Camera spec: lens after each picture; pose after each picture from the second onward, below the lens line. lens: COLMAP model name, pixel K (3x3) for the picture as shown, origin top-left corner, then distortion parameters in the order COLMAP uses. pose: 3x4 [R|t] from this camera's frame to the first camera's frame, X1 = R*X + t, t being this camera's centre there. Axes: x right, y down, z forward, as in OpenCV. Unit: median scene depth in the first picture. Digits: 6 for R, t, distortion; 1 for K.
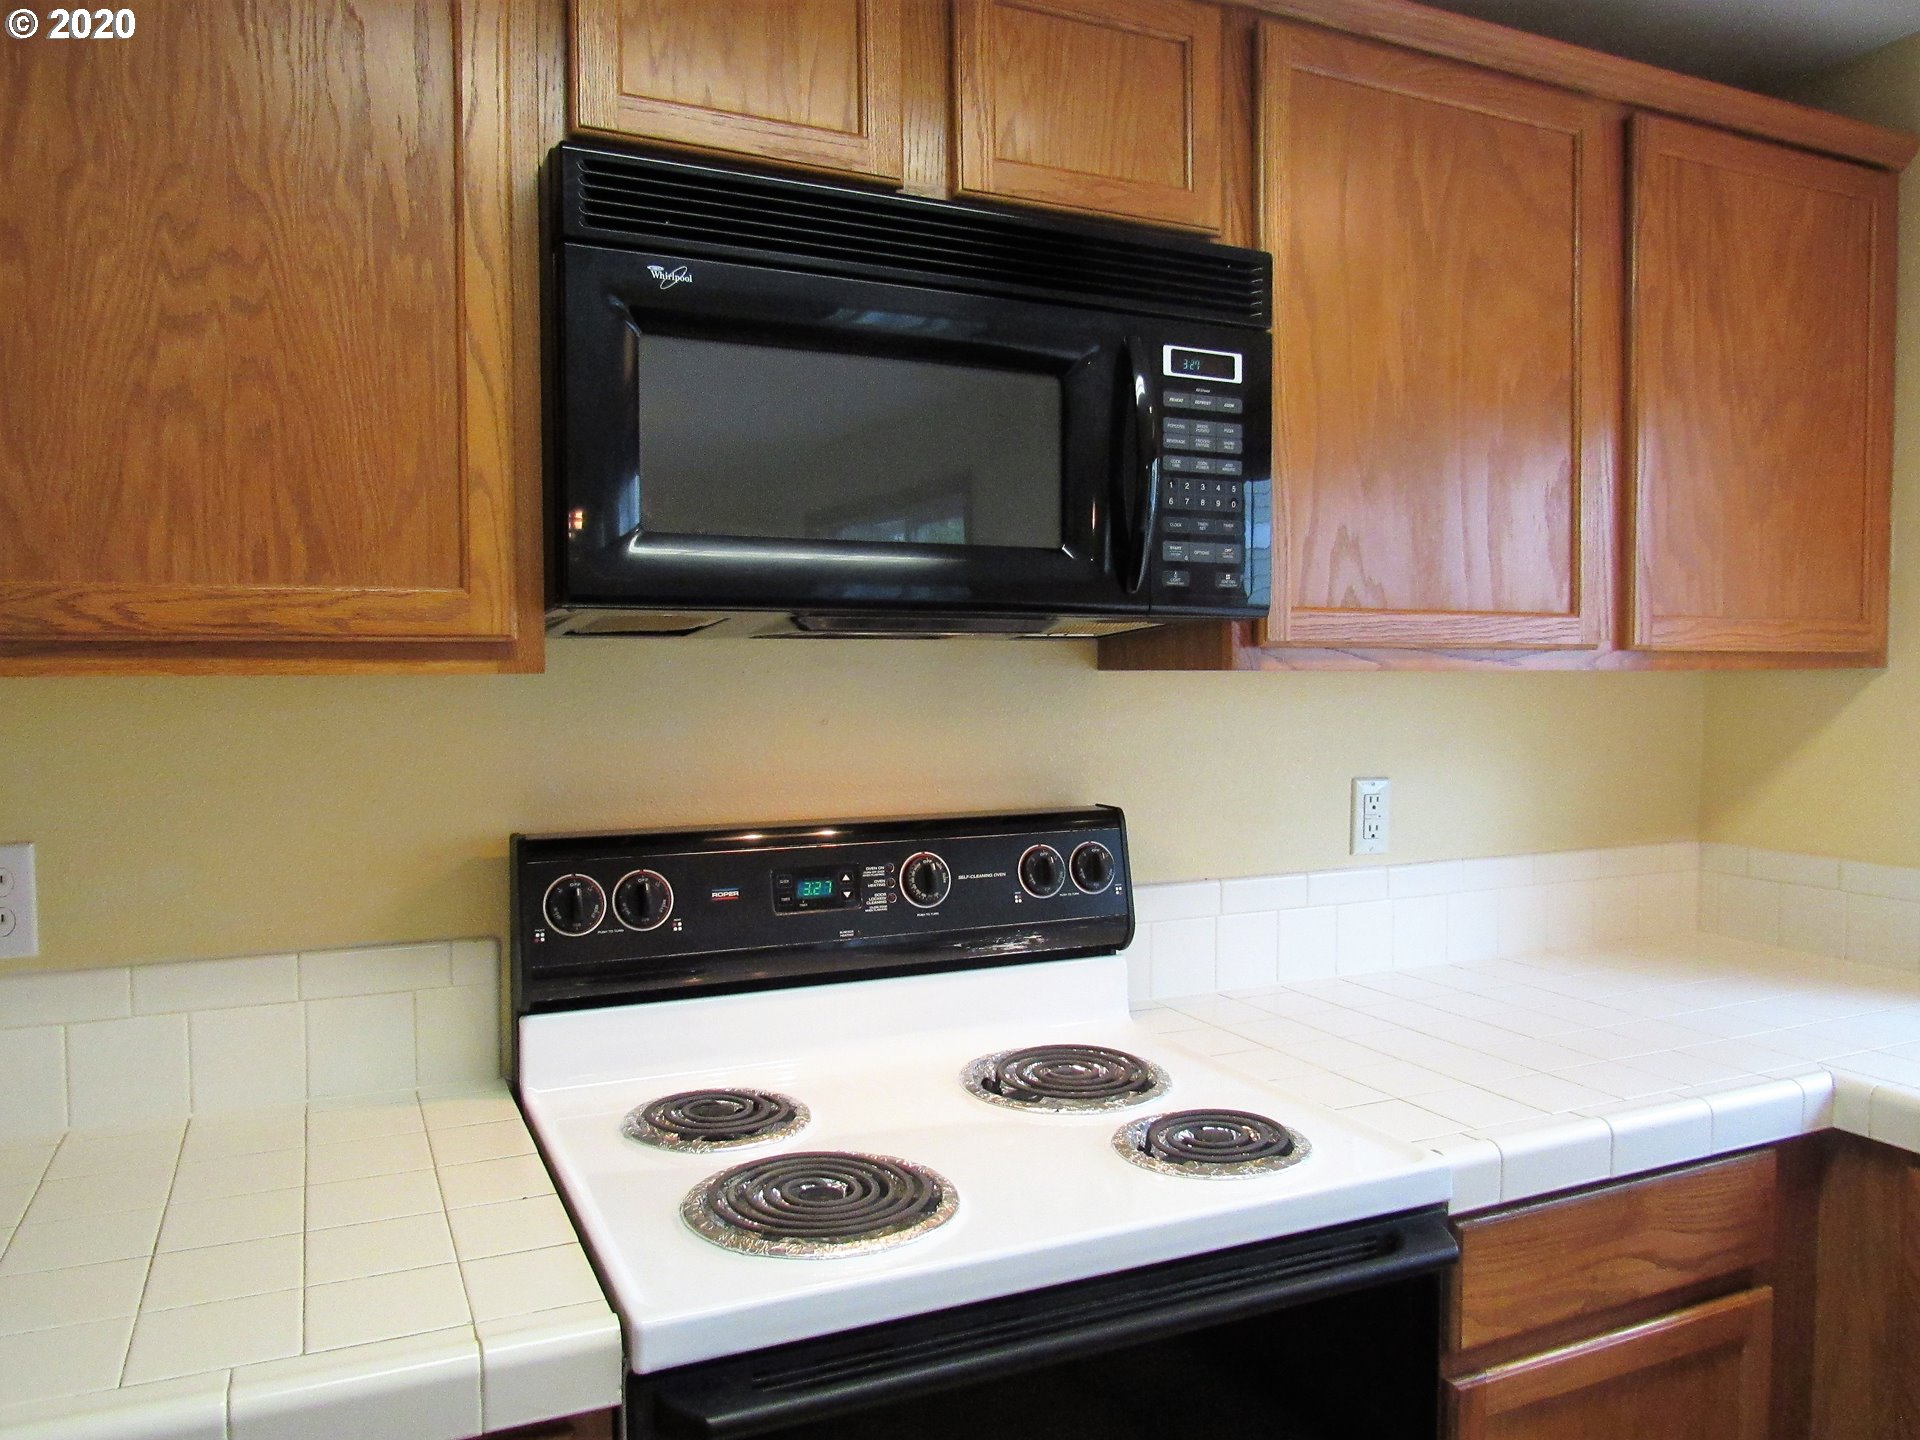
lens RADIAL K [[1401.6, 0, 965.2], [0, 1401.6, 725.2], [0, 0, 1]] dist [-0.035186, 0.026160]
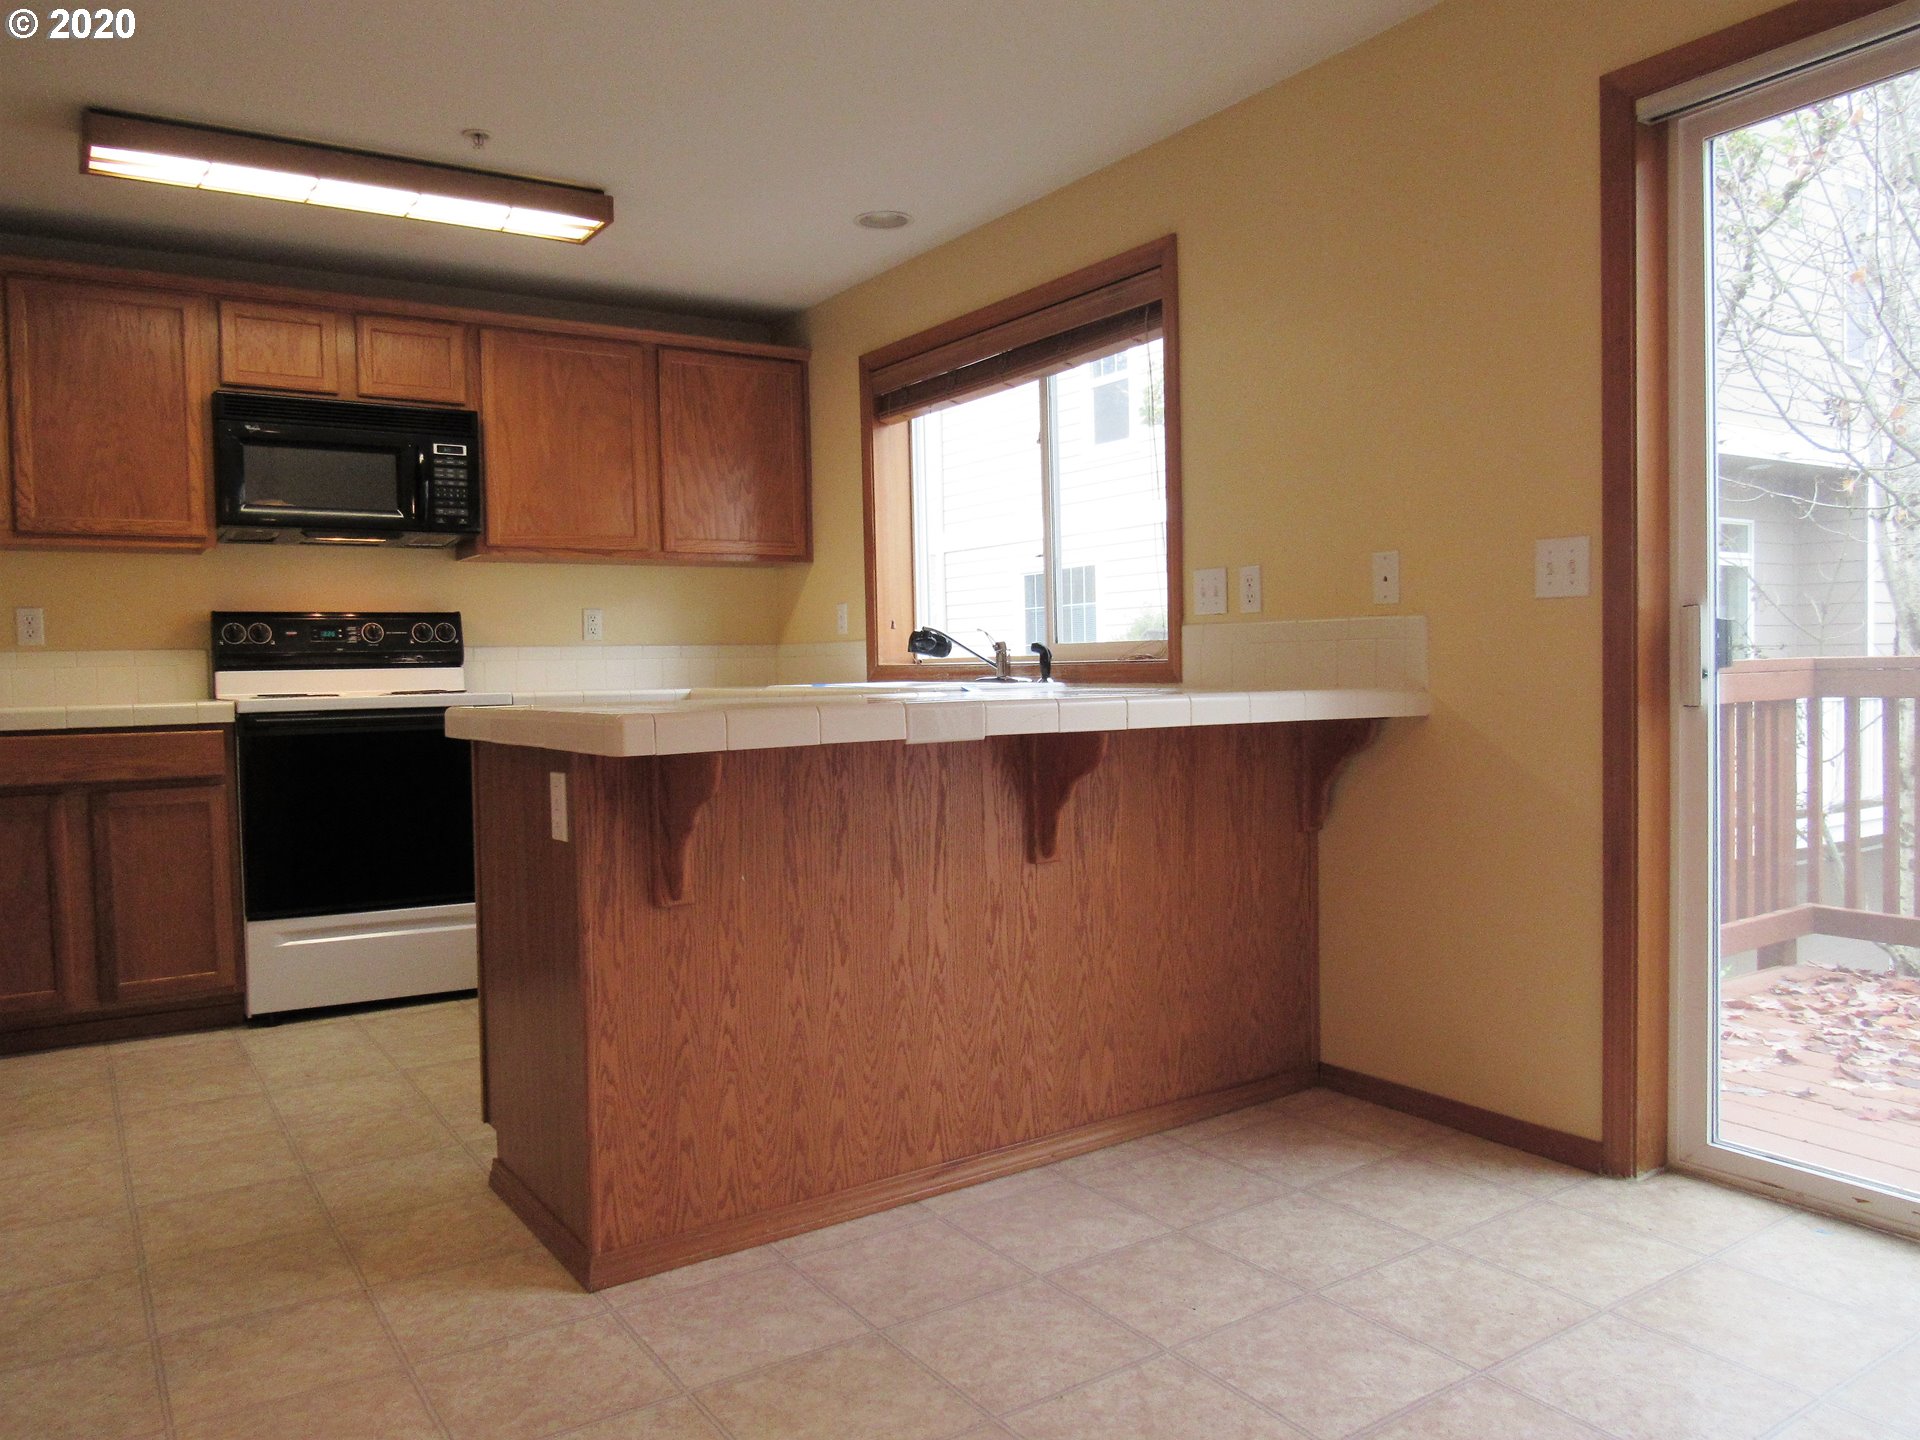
lens RADIAL K [[1371.8, 0, 986.8], [0, 1371.8, 724.1], [0, 0, 1]] dist [-0.037752, 0.003908]
pose [[0.985724, -0.027473, 0.166111, 0.805283], [0.028119, 0.999603, -0.001540, 0.370390], [-0.166003, 0.006189, 0.986106, -2.082630]]
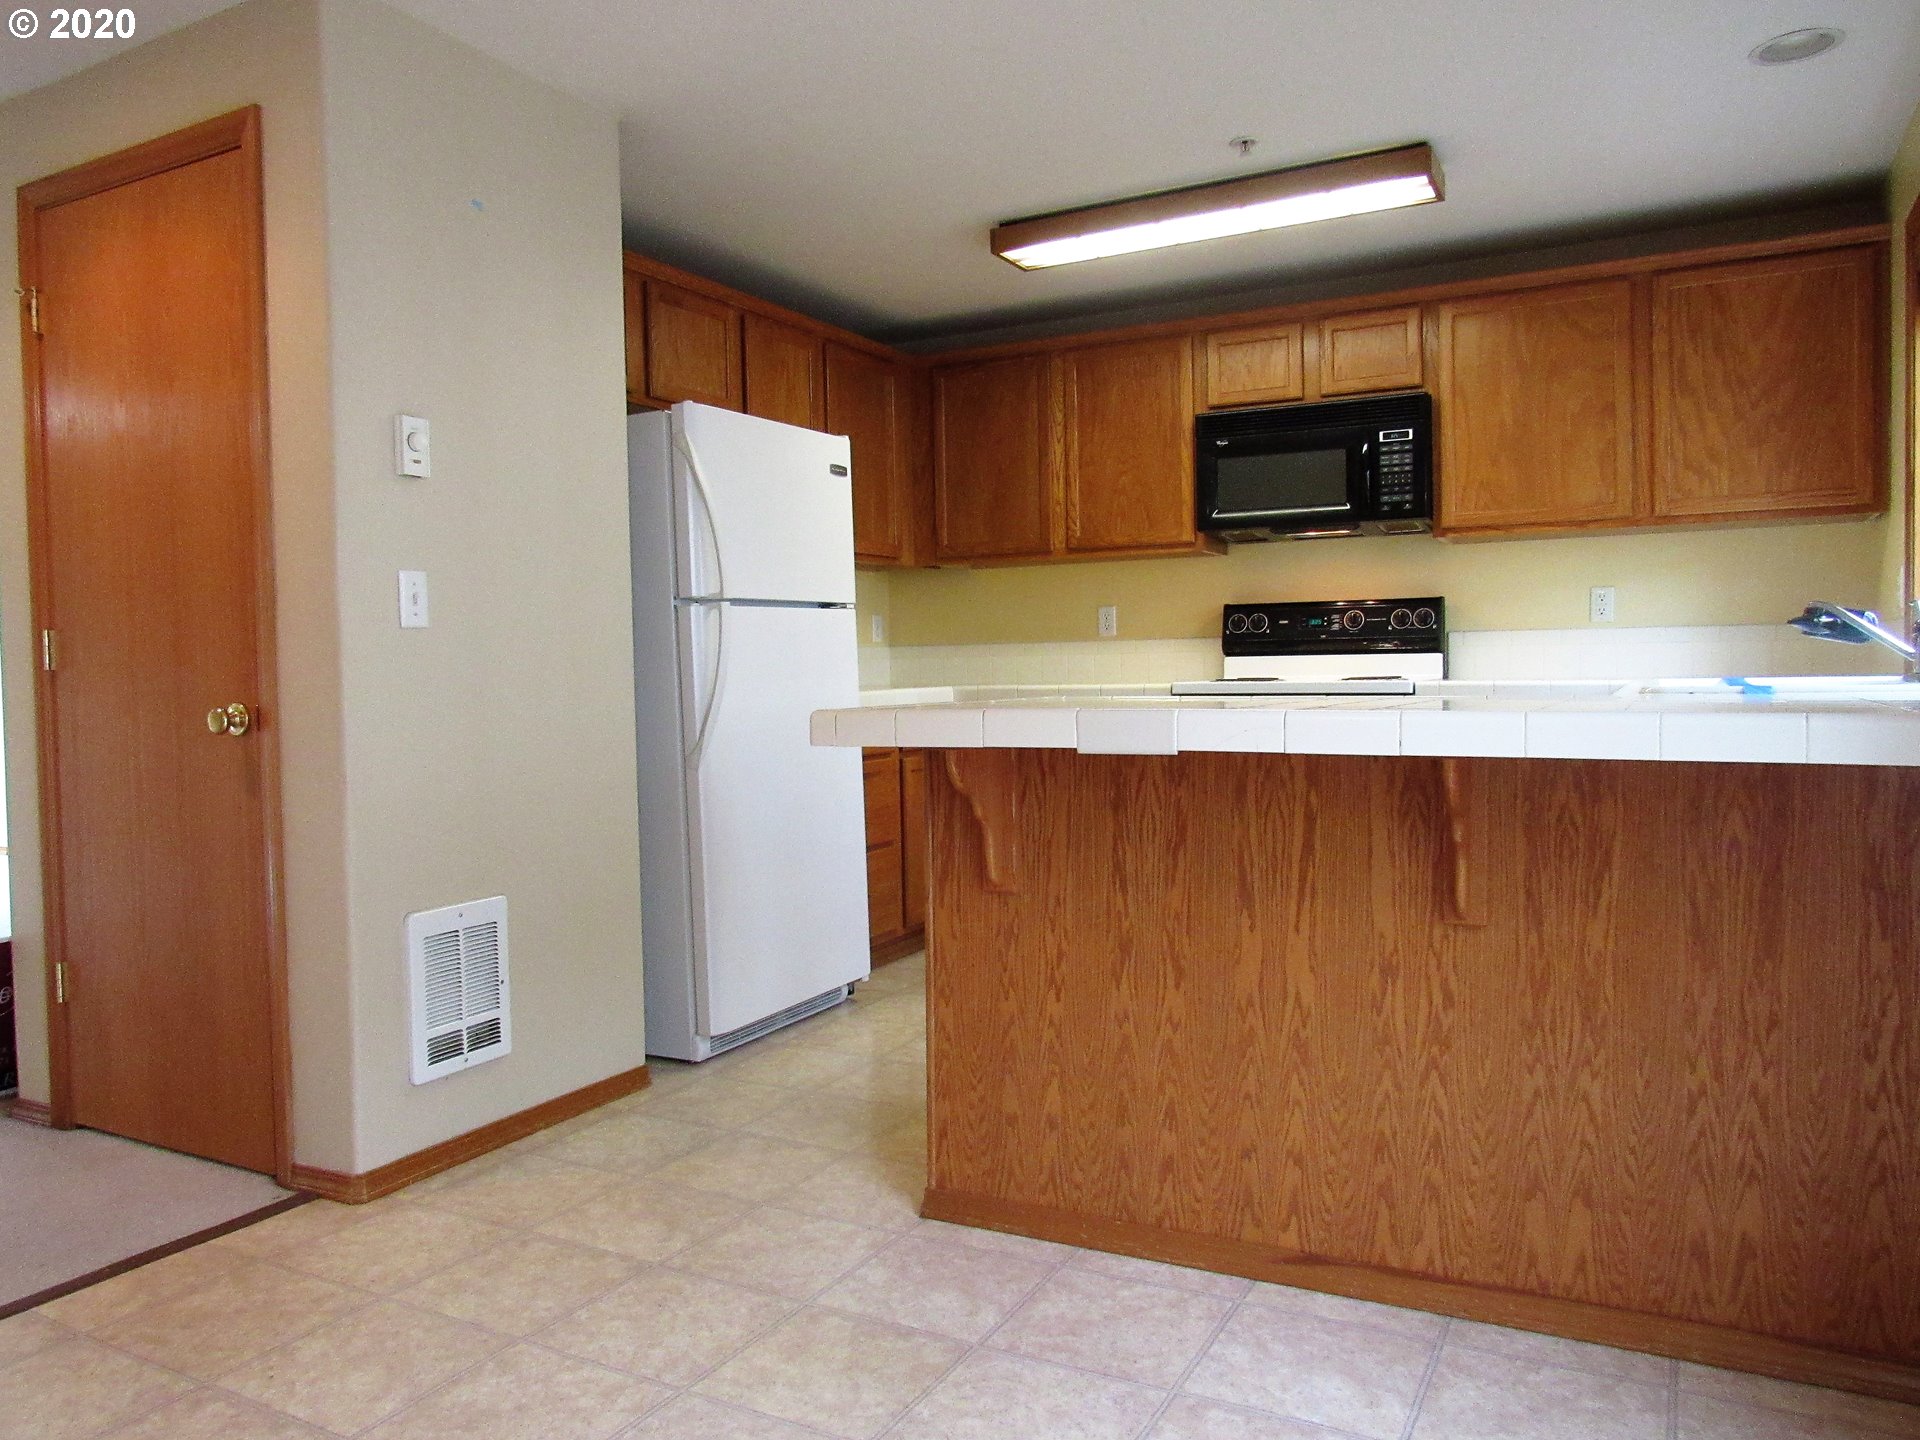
lens RADIAL K [[1401.6, 0, 965.2], [0, 1401.6, 725.2], [0, 0, 1]] dist [-0.035186, 0.026160]
pose [[0.597827, 0.021494, -0.801337, 2.029811], [-0.018636, 0.999743, 0.012913, 0.343334], [0.801408, 0.007214, 0.598074, -1.532281]]
